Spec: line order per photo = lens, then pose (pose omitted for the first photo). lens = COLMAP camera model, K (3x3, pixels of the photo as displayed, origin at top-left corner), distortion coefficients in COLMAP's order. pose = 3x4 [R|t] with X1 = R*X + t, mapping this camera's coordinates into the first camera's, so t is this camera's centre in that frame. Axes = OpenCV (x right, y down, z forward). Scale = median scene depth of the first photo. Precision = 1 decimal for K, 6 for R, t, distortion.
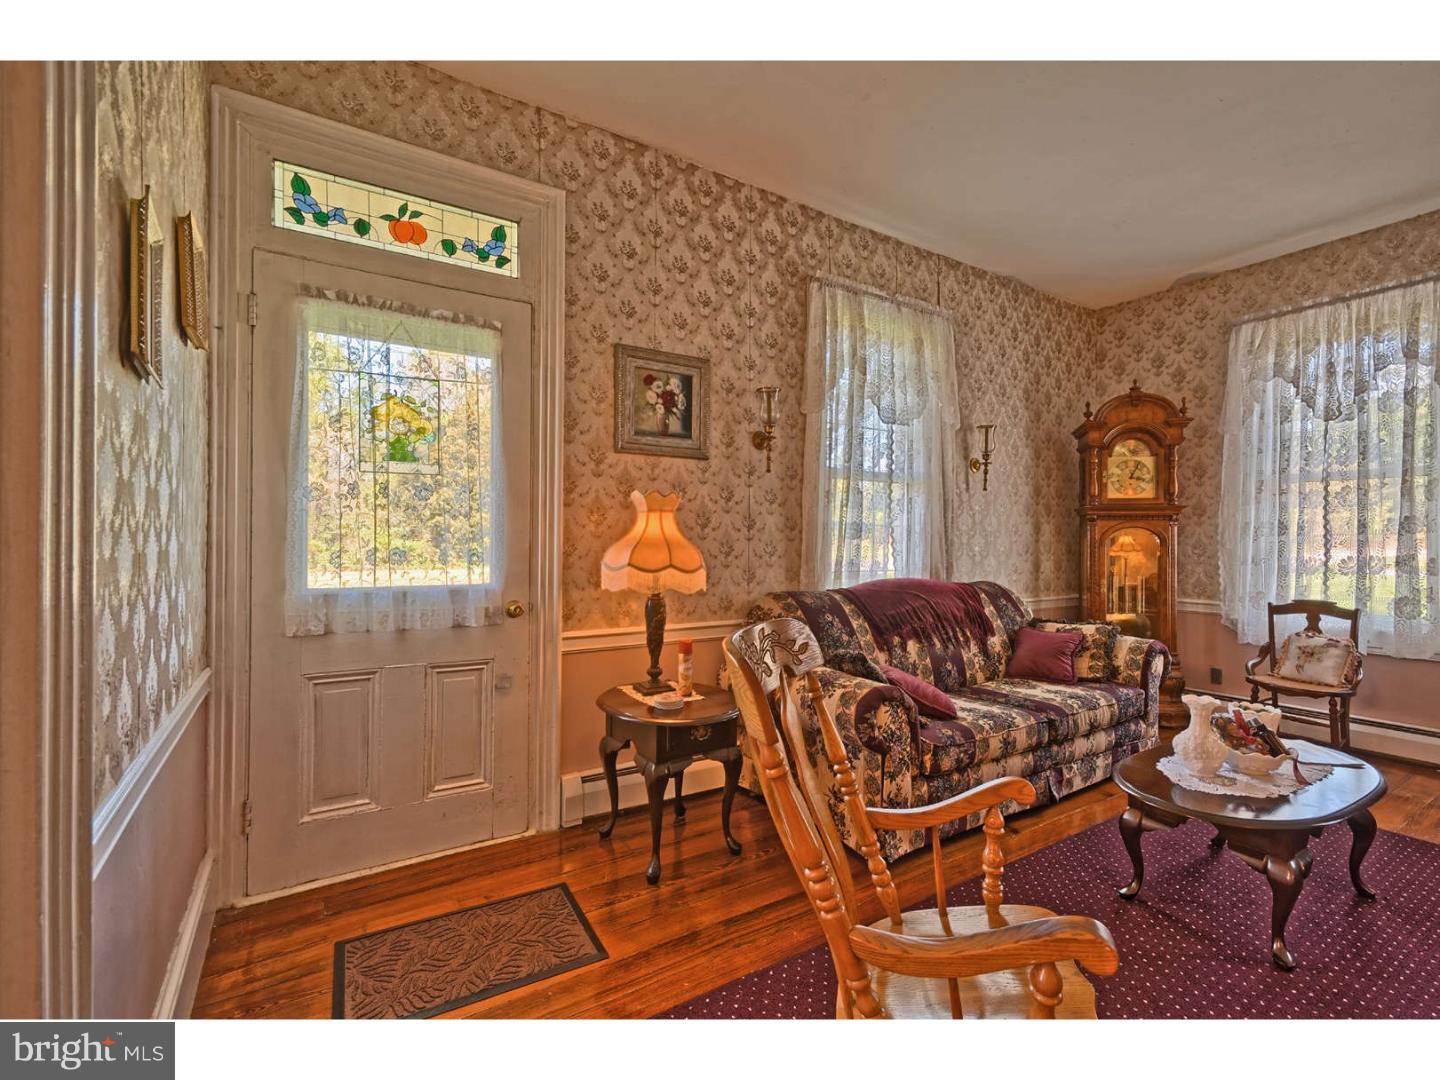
lens RADIAL K [[641.2, 0, 718.0], [0, 641.2, 536.8], [0, 0, 1]] dist [0.001183, 0.001091]
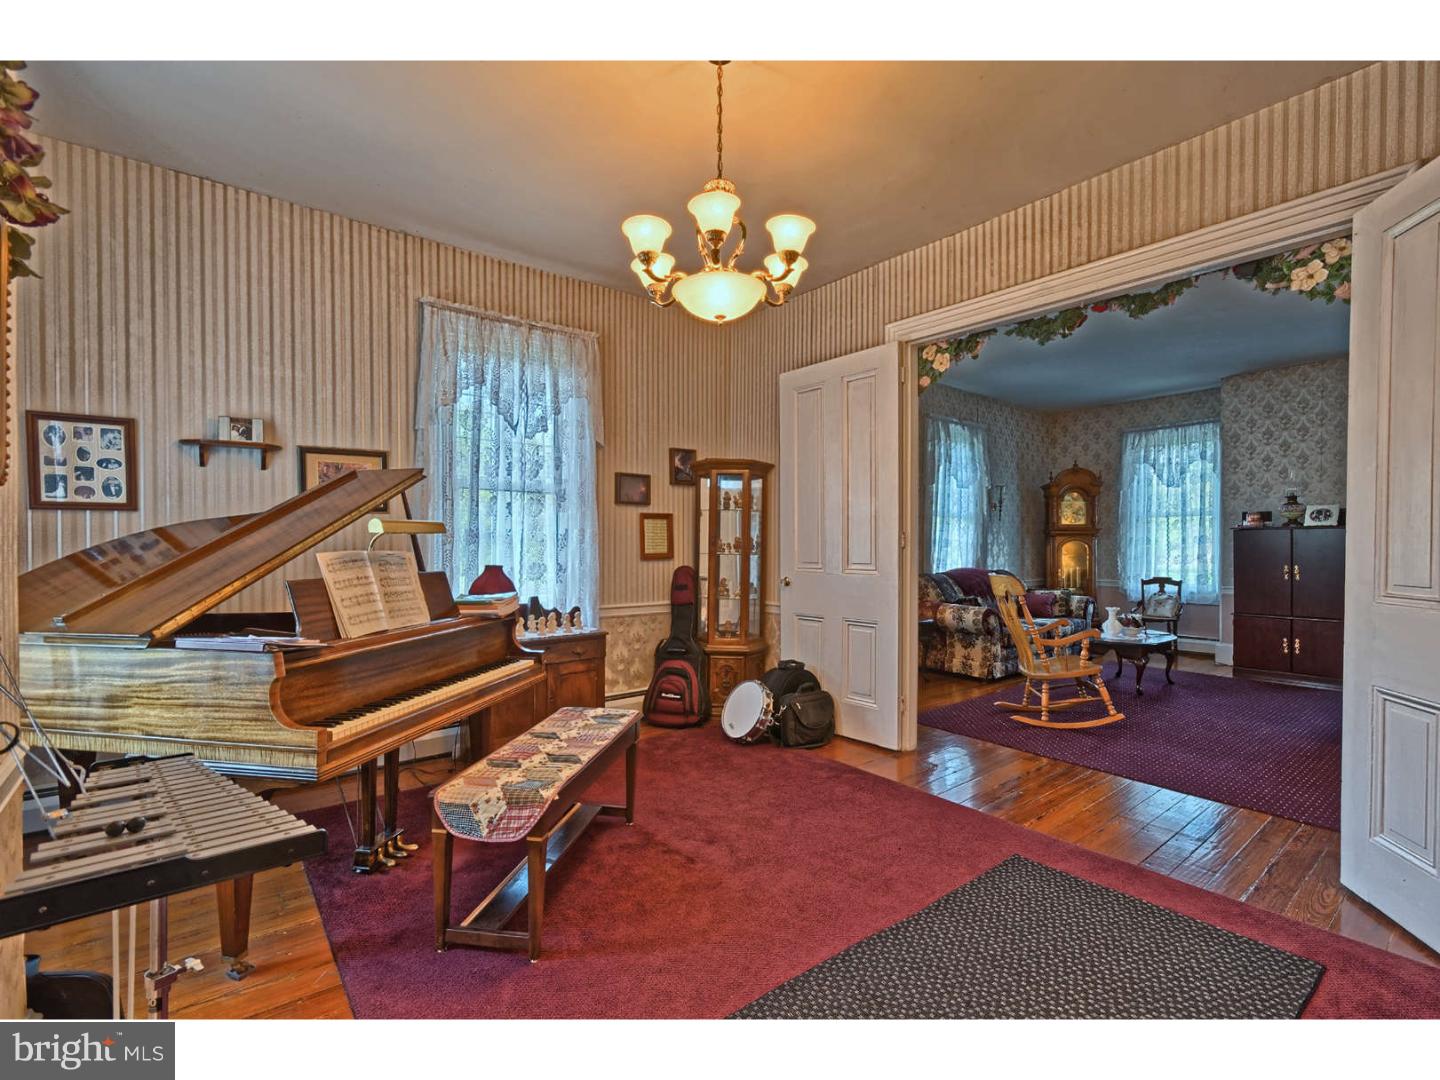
lens RADIAL K [[641.2, 0, 720.1], [0, 641.2, 550.4], [0, 0, 1]] dist [0.001183, 0.001091]
pose [[0.993845, -0.005379, 0.110650, -0.655138], [0.005000, 0.999981, 0.003706, 0.002161], [-0.110668, -0.003130, 0.993852, -0.826256]]
